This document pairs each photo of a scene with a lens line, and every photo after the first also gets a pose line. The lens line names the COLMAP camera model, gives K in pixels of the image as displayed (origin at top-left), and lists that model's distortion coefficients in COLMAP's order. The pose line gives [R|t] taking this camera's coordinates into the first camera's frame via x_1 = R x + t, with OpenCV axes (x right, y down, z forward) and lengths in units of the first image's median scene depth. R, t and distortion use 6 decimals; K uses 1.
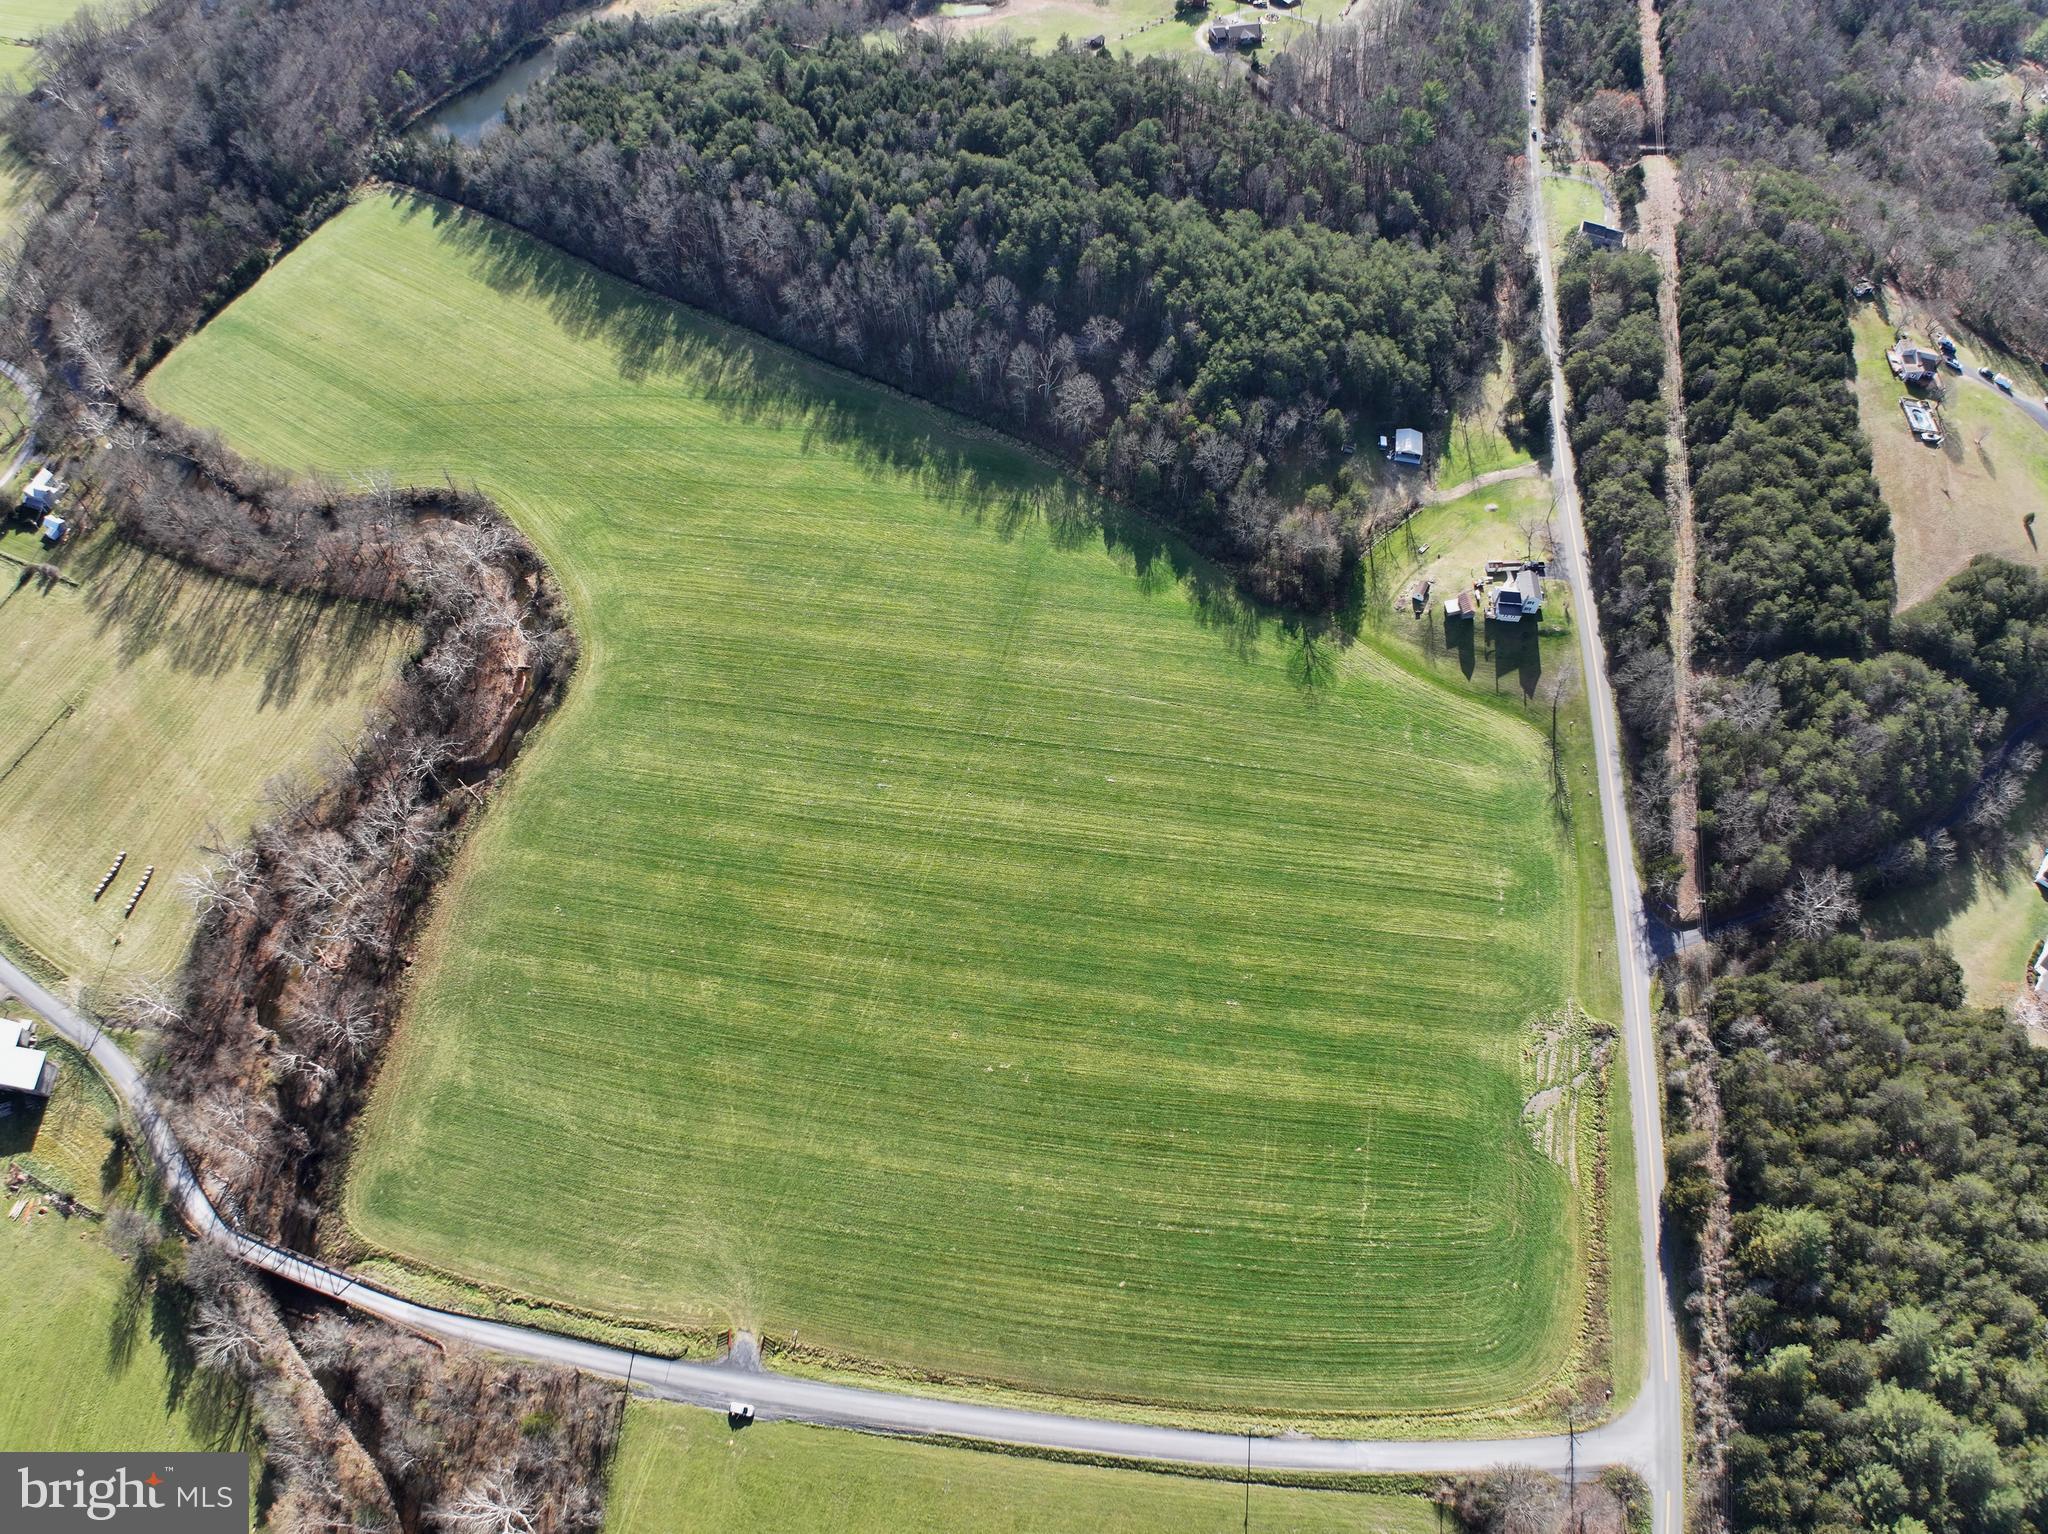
lens RADIAL K [[1275.3, 0, 1026.7], [0, 1275.3, 743.0], [0, 0, 1]] dist [-0.172358, 0.022536]
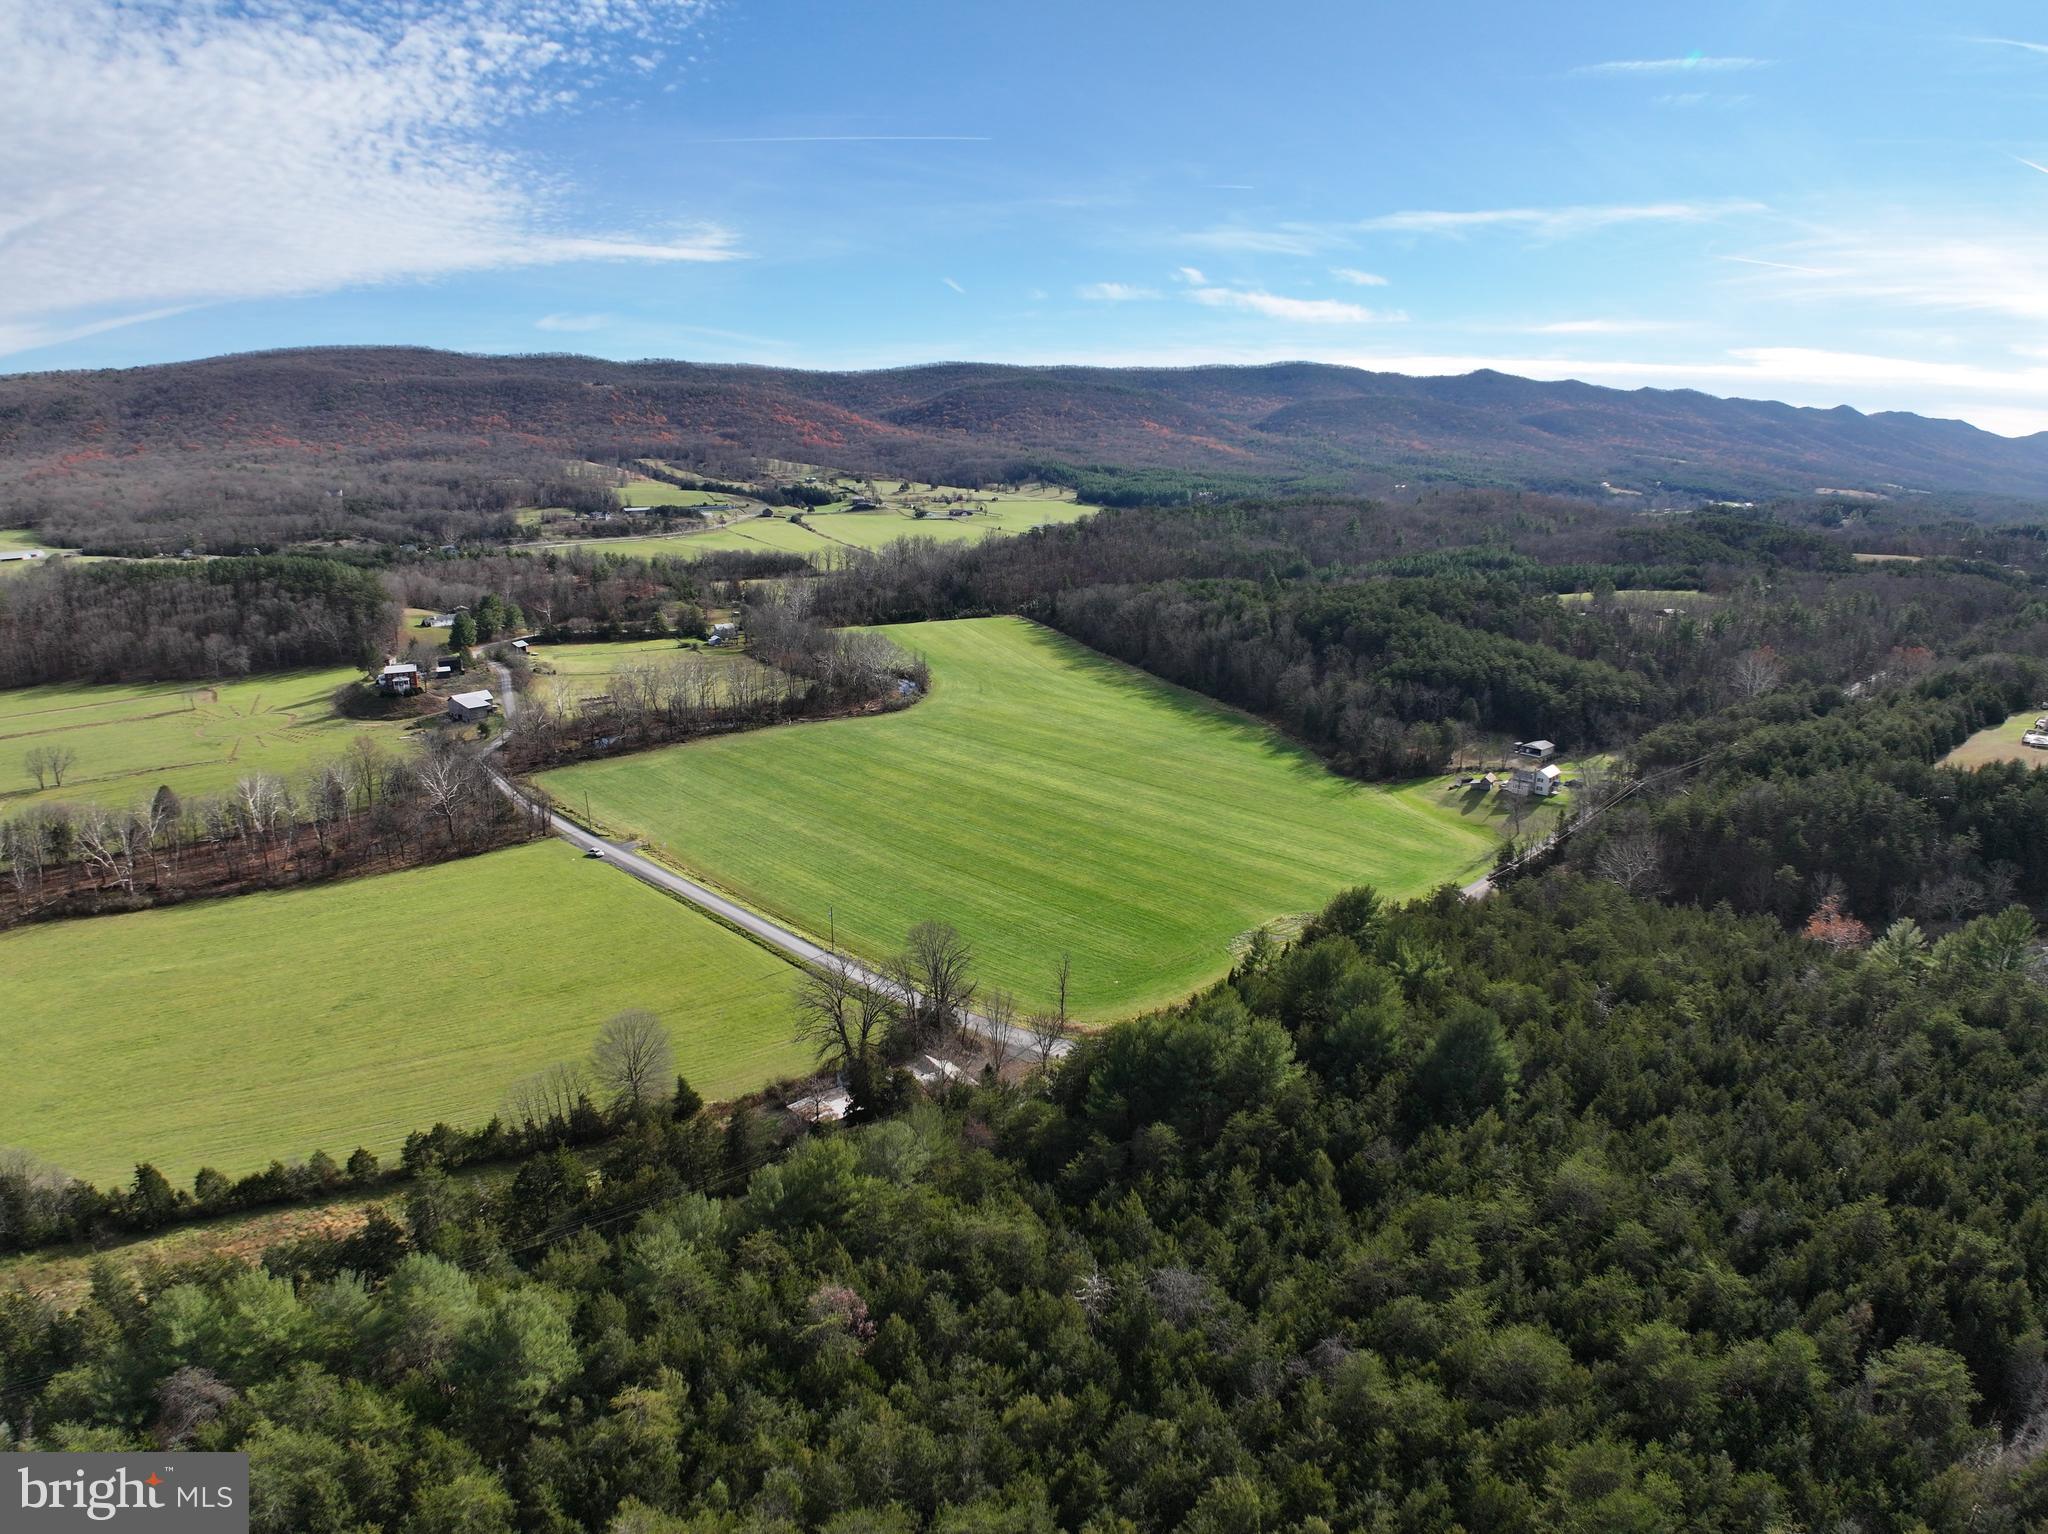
lens RADIAL K [[1275.3, 0, 1026.7], [0, 1275.3, 743.0], [0, 0, 1]] dist [-0.172358, 0.022536]
pose [[0.773375, 0.152760, -0.615269, 0.738068], [-0.532605, 0.682956, -0.499903, 0.673303], [0.343837, 0.714307, 0.609542, 0.144756]]
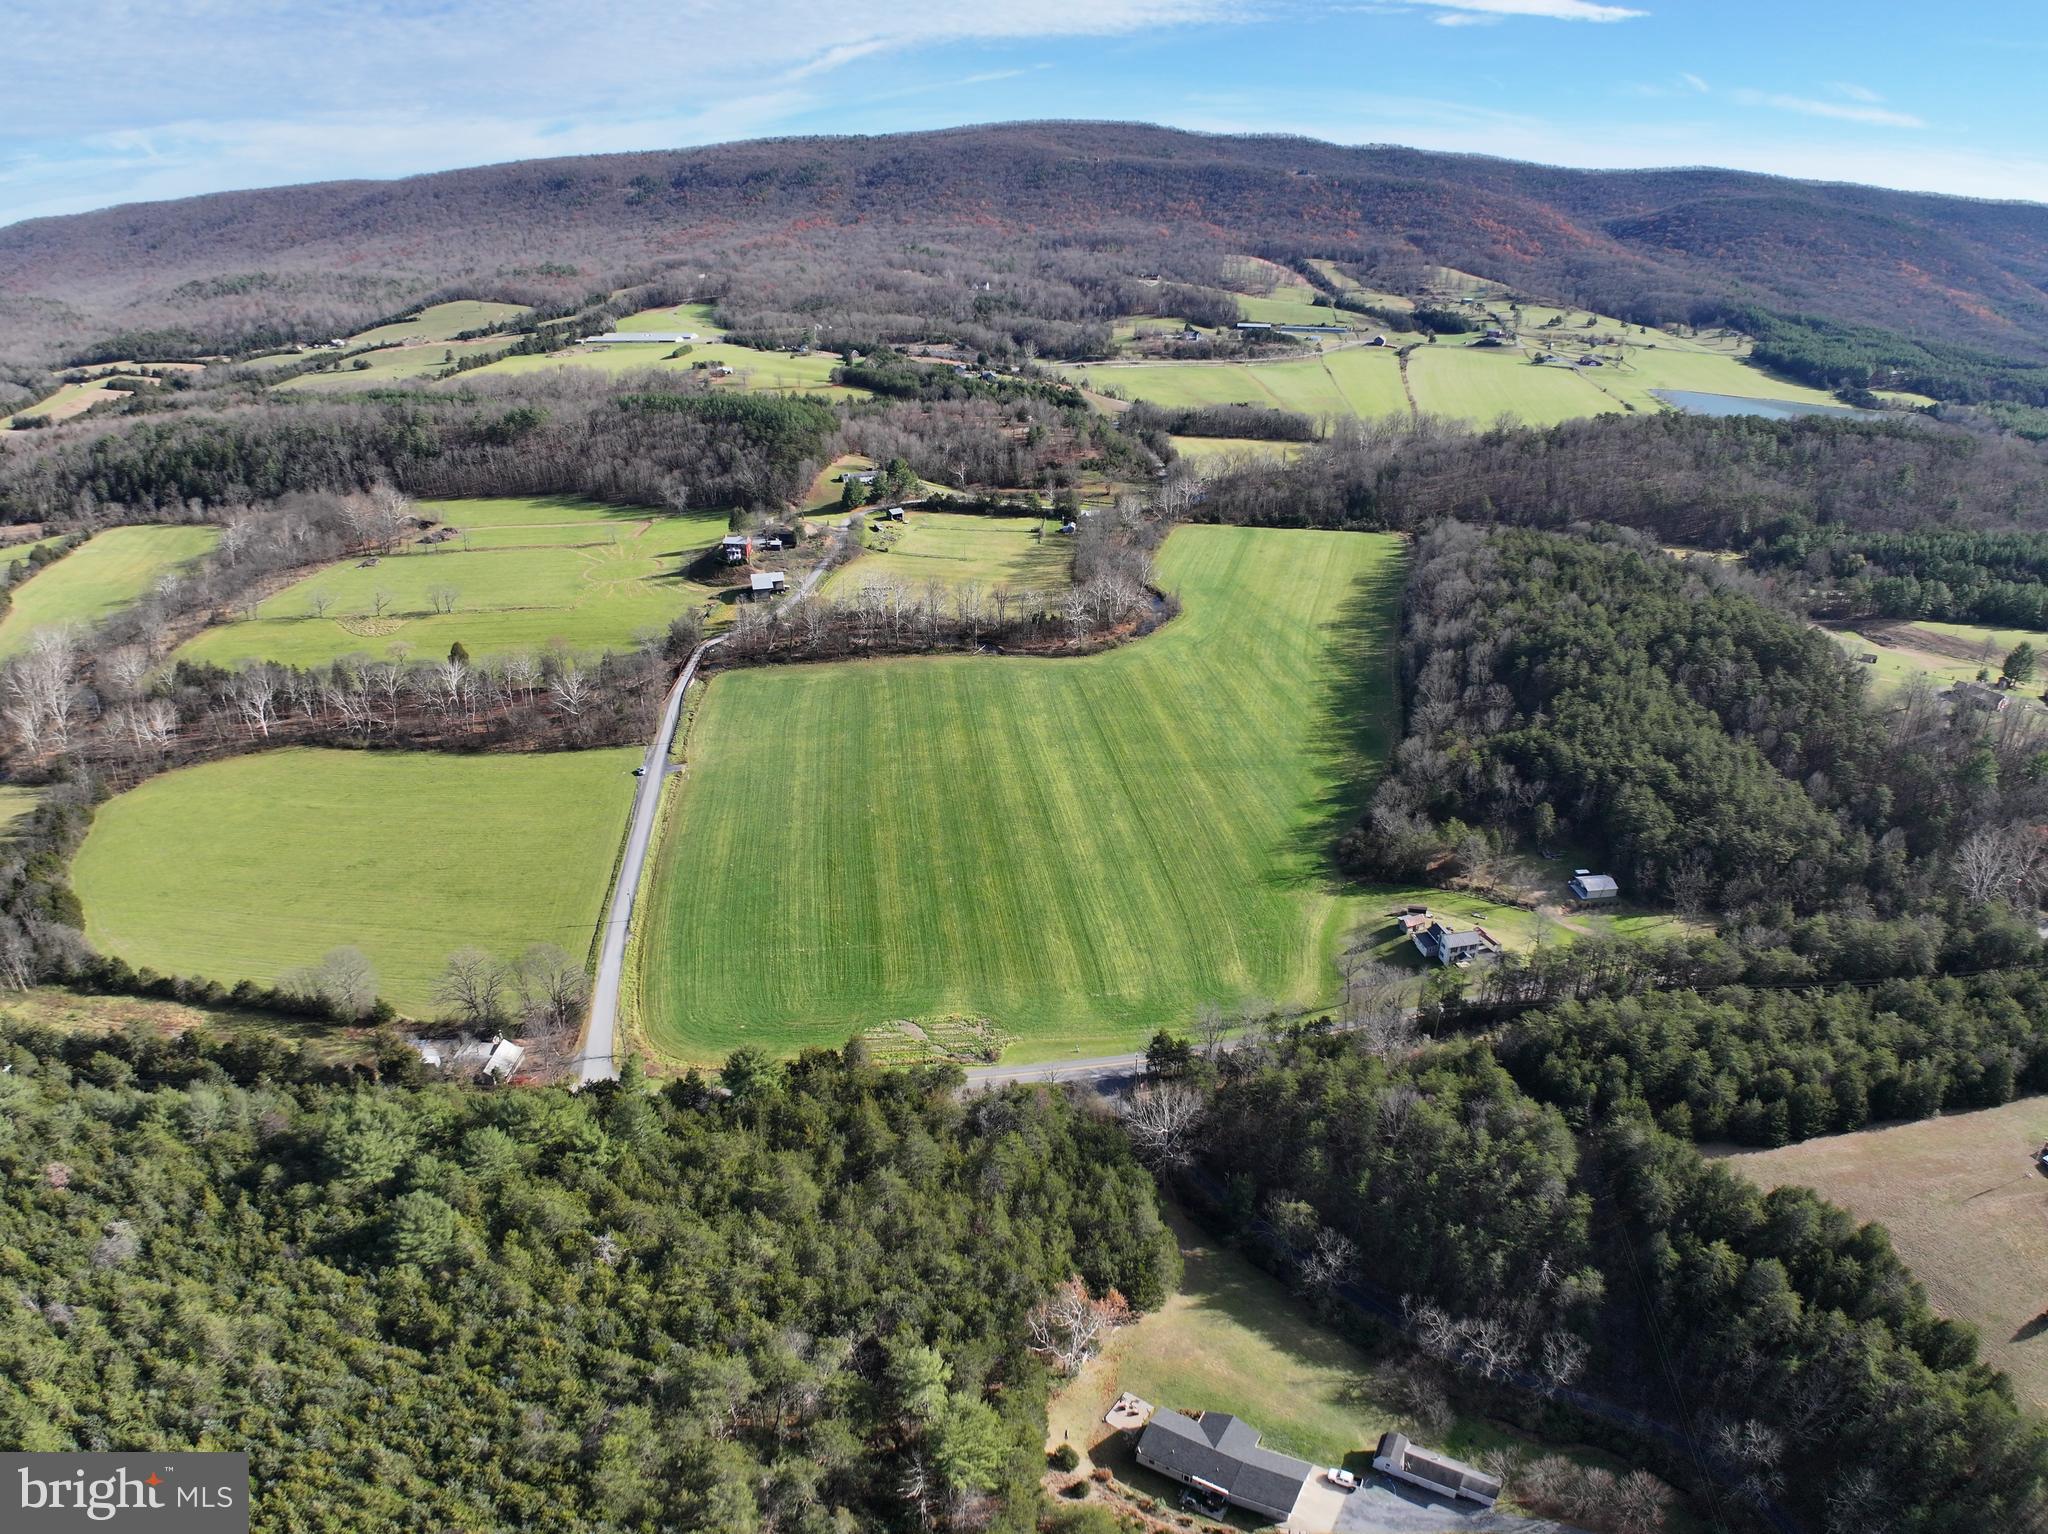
lens RADIAL K [[1275.3, 0, 1026.7], [0, 1275.3, 743.0], [0, 0, 1]] dist [-0.172358, 0.022536]
pose [[0.275511, 0.394890, -0.876445, 1.102696], [-0.804786, 0.593391, 0.014372, 0.036828], [0.525750, 0.701391, 0.481287, 0.276544]]
